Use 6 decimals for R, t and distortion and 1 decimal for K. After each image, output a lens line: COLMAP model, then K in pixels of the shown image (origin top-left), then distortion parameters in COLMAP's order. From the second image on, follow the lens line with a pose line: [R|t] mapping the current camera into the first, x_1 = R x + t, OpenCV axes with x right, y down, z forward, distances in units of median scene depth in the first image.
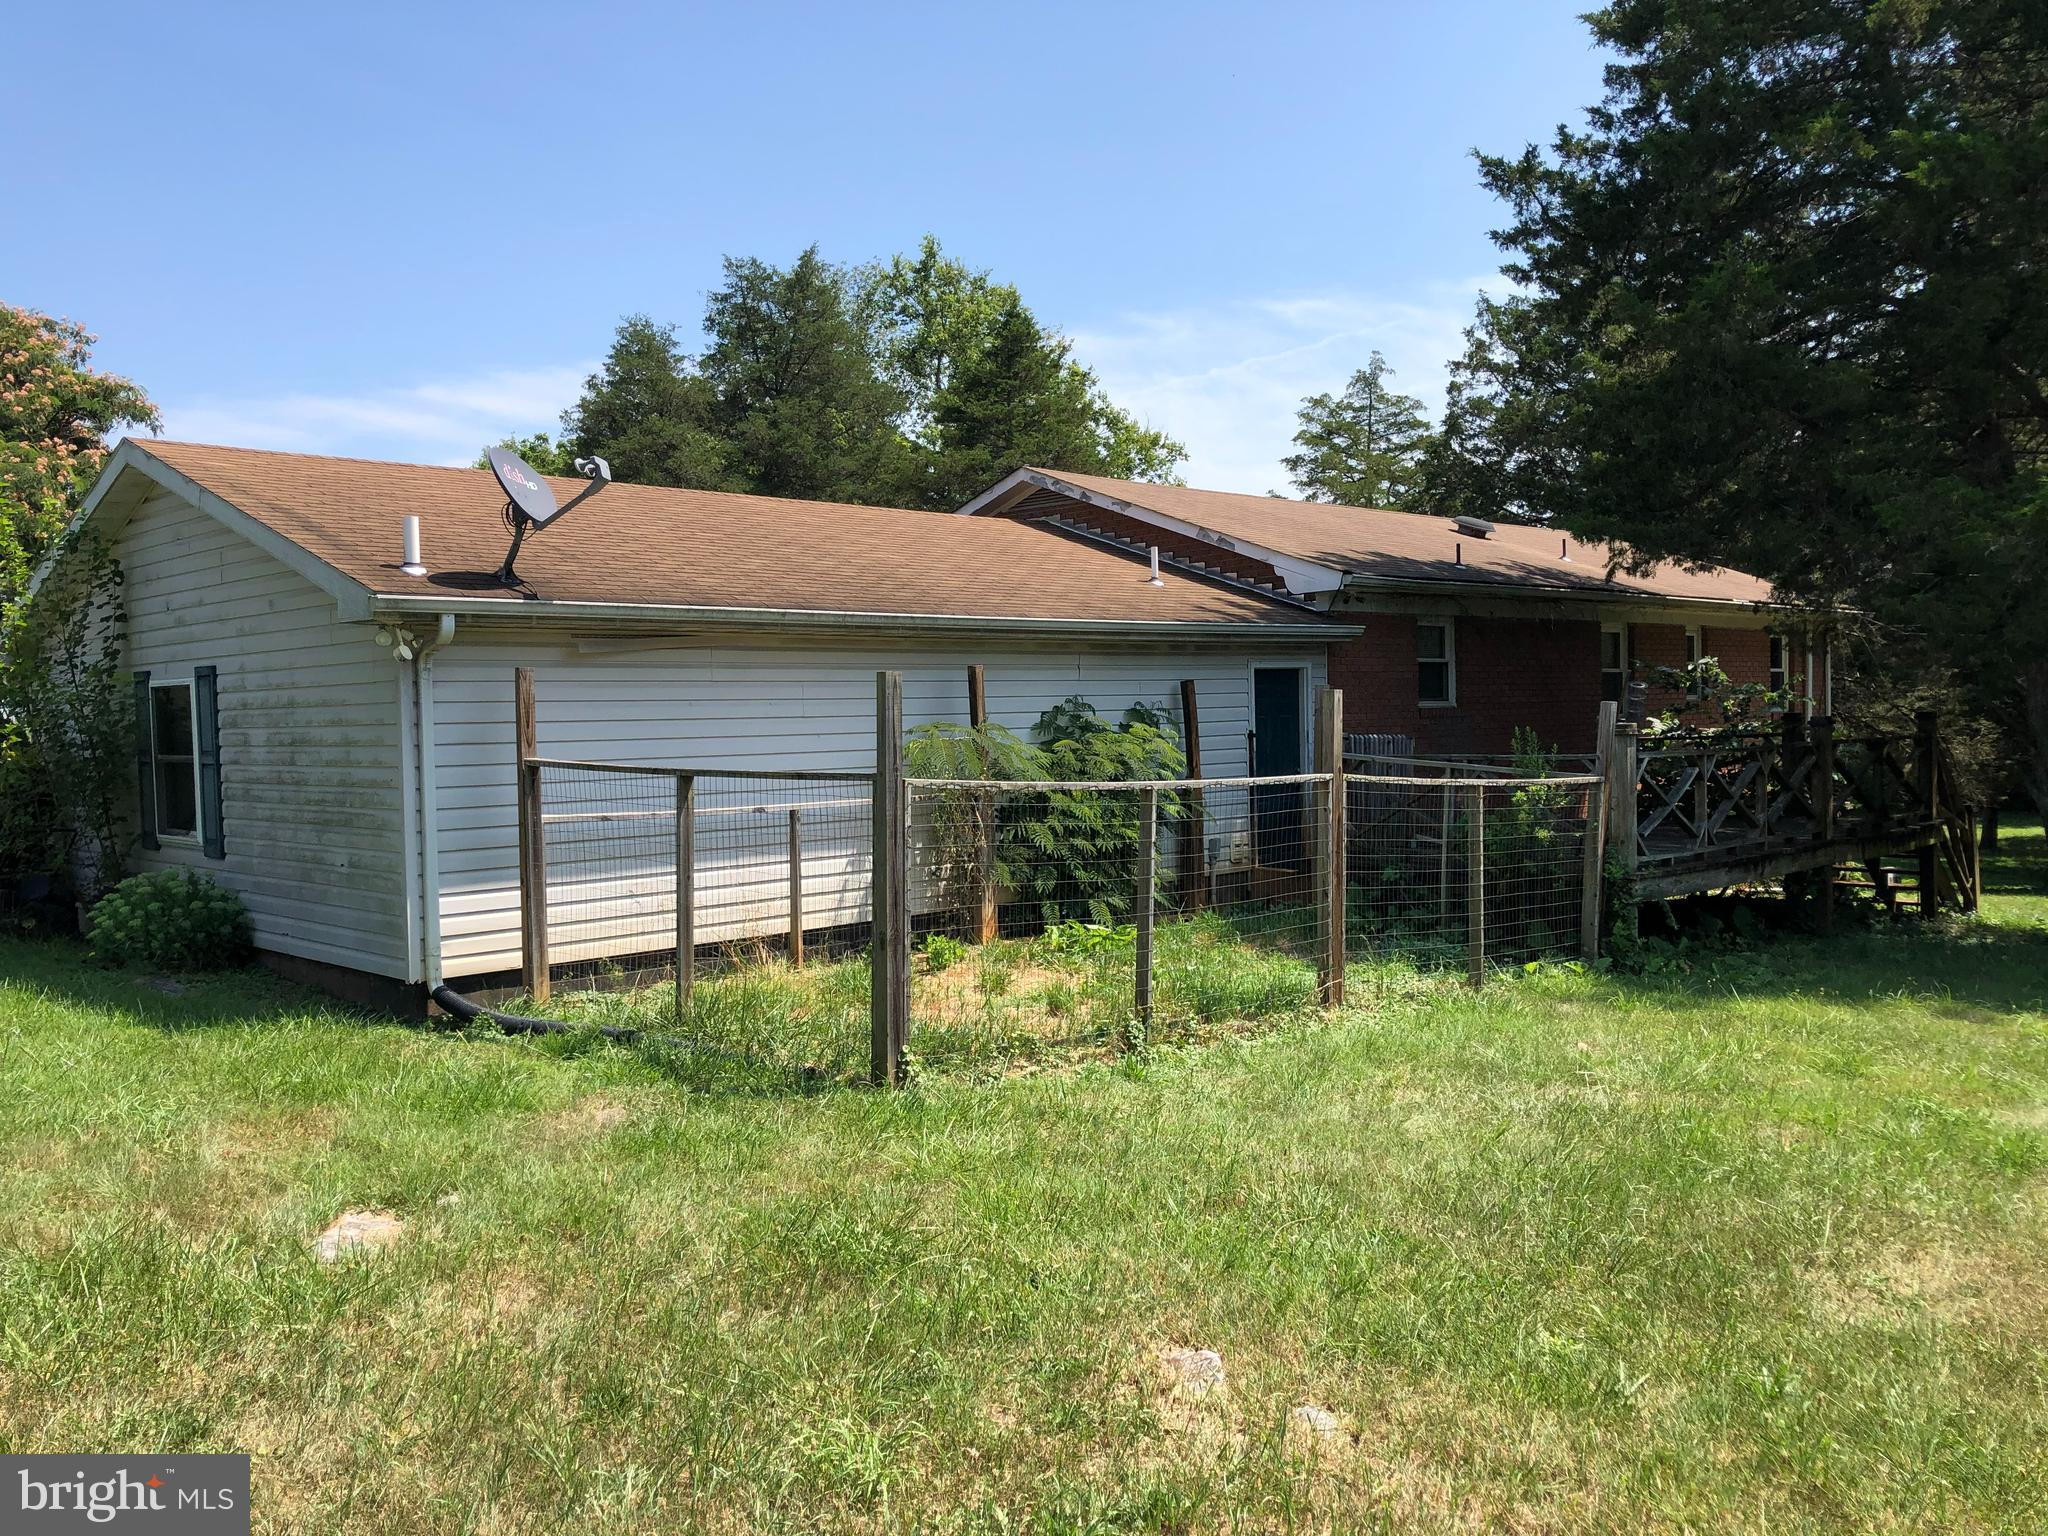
lens RADIAL K [[1681.4, 0, 1025.6], [0, 1681.4, 777.0], [0, 0, 1]] dist [0.033717, -0.063255]
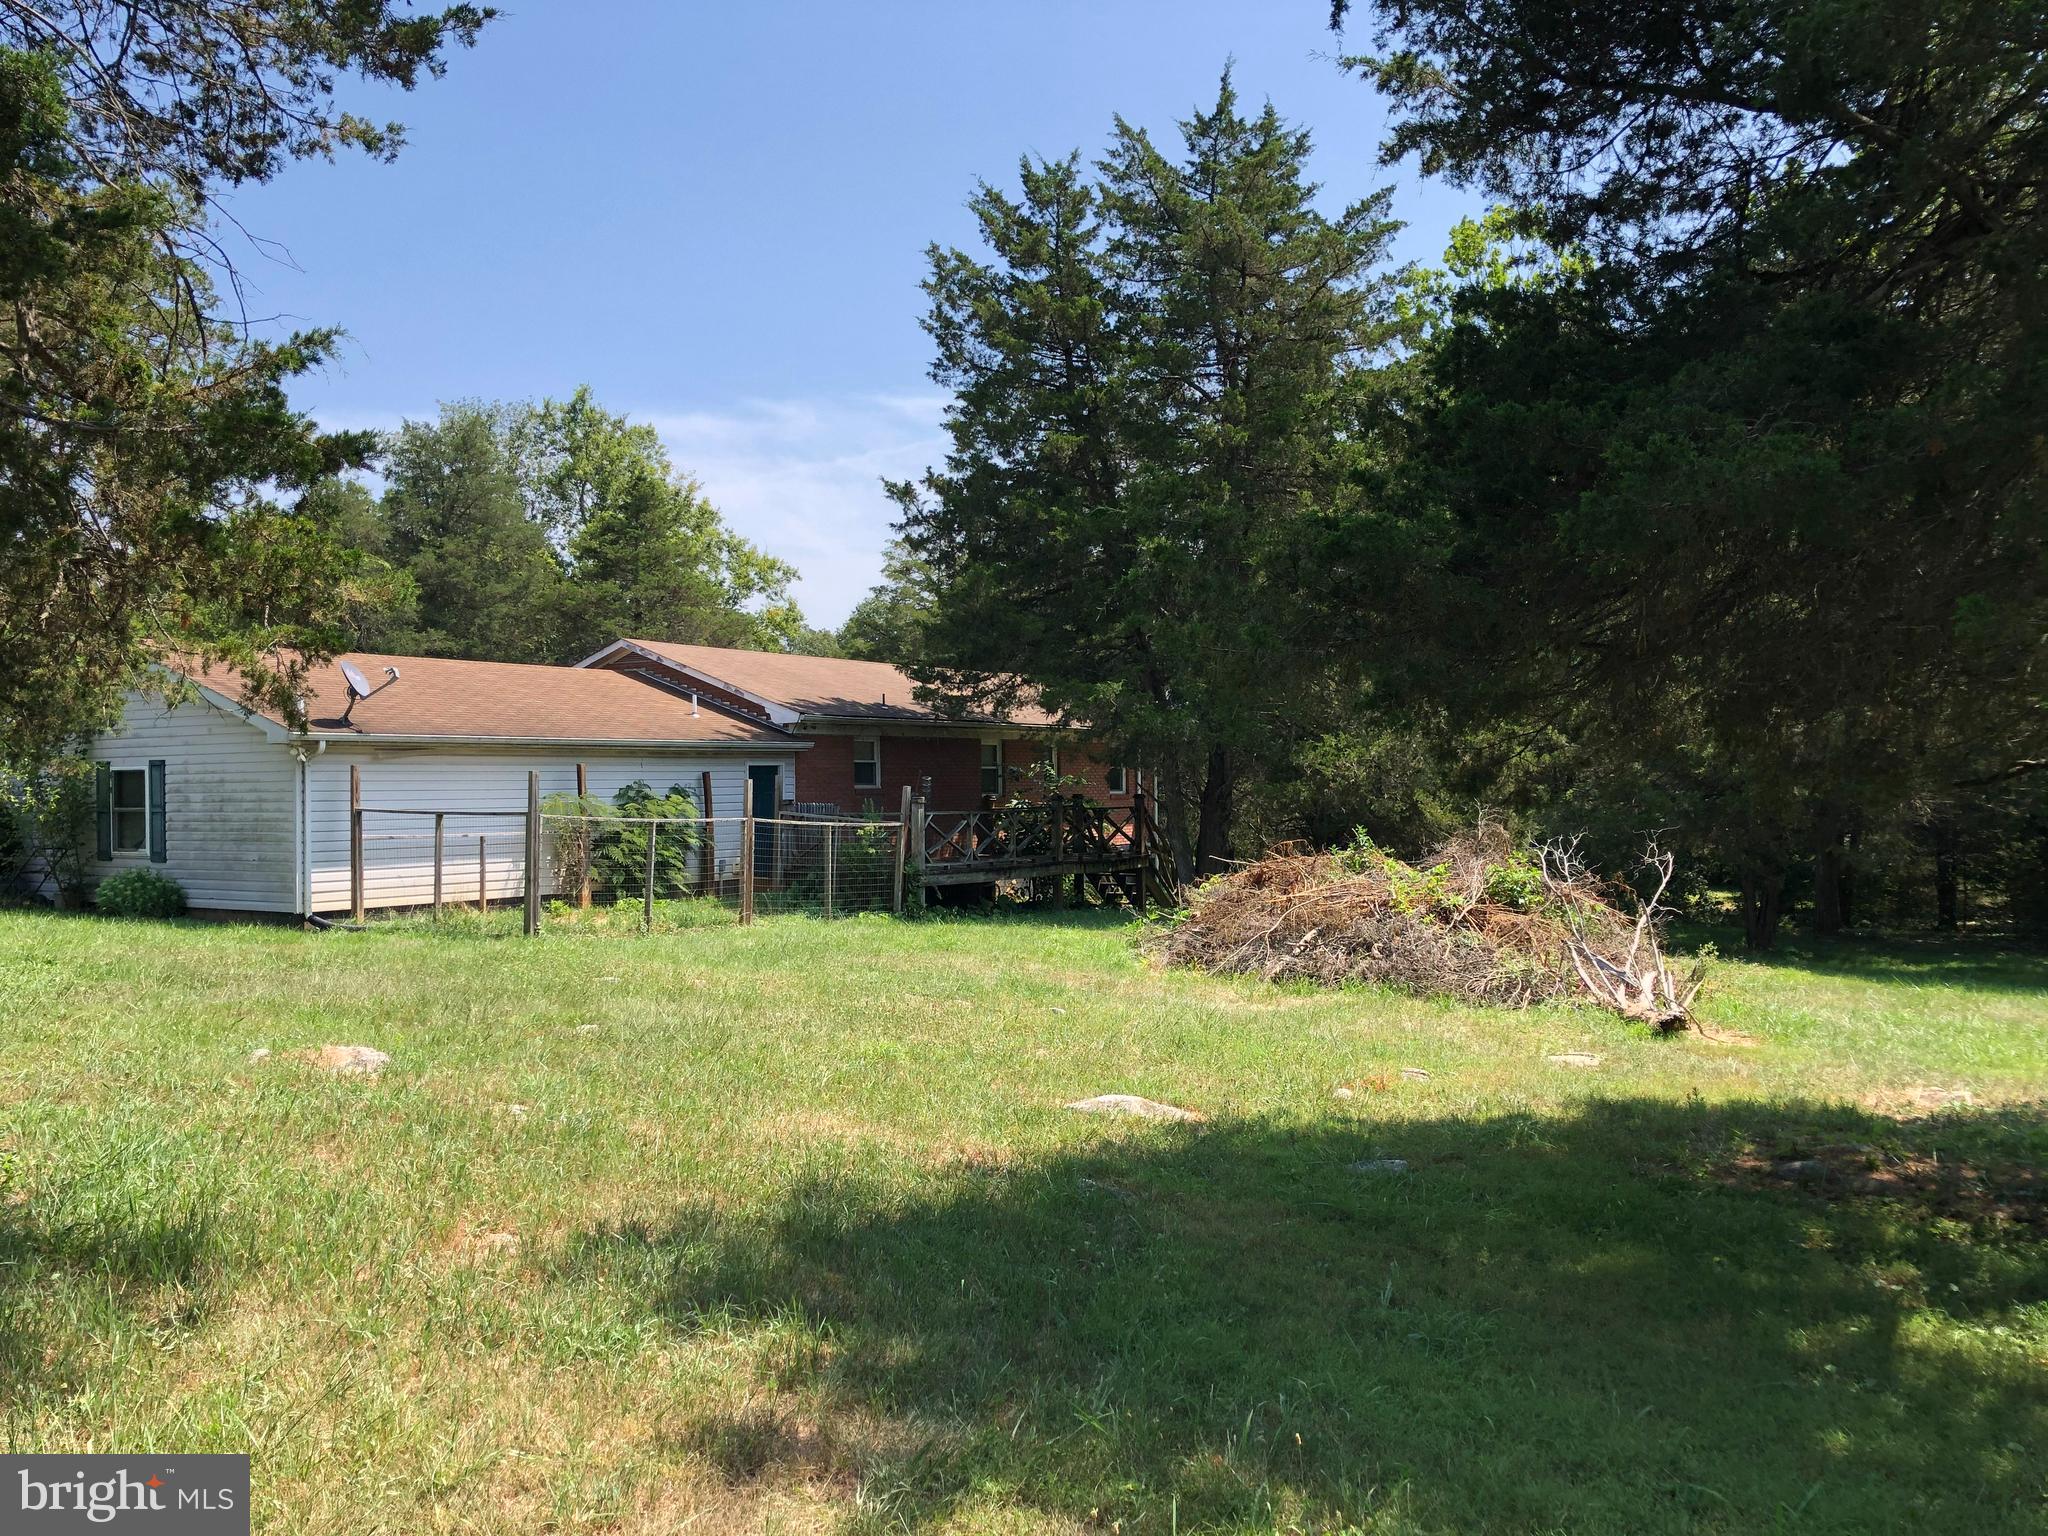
lens RADIAL K [[1681.4, 0, 1040.9], [0, 1681.4, 763.8], [0, 0, 1]] dist [0.033717, -0.063255]
pose [[0.977667, 0.011953, 0.209819, 0.078977], [-0.000004, 0.998382, -0.056857, 0.042490], [-0.210159, 0.055586, 0.976086, -0.982792]]
